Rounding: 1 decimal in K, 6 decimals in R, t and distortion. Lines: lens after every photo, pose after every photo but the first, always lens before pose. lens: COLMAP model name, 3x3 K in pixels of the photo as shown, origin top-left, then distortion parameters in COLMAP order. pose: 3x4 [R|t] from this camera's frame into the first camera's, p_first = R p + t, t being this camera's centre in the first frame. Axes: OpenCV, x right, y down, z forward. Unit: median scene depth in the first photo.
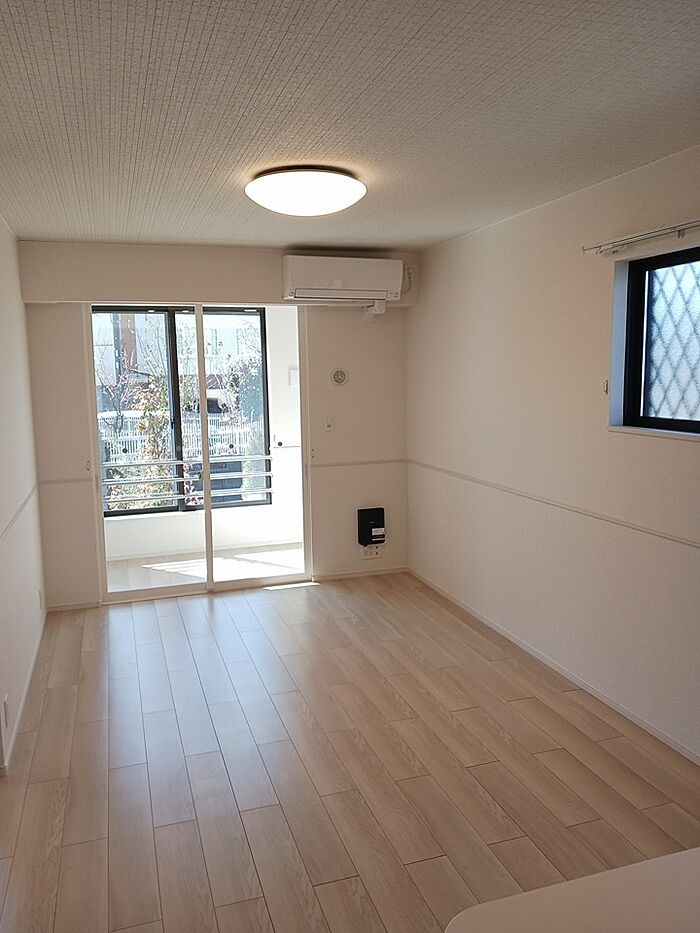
lens RADIAL K [[735.5, 0, 348.2], [0, 735.5, 466.5], [0, 0, 1]] dist [0.011725, -0.027599]
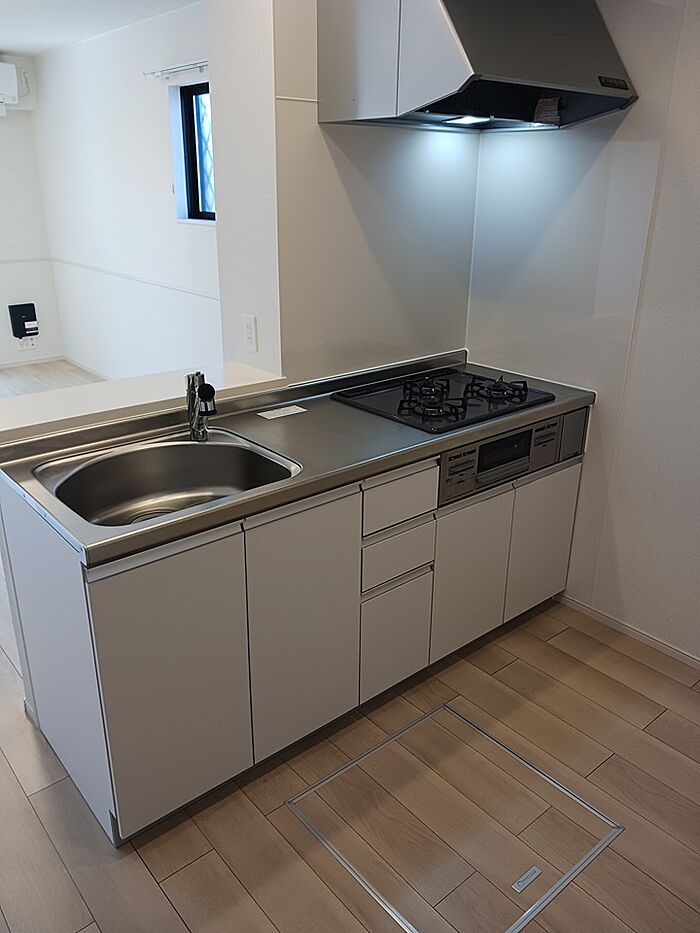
lens RADIAL K [[735.5, 0, 354.8], [0, 735.5, 466.2], [0, 0, 1]] dist [0.011725, -0.027599]
pose [[0.924867, -0.113716, 0.362891, 0.074645], [0.024370, 0.970007, 0.241854, 0.043438], [-0.379509, -0.214839, 0.899898, -0.284249]]
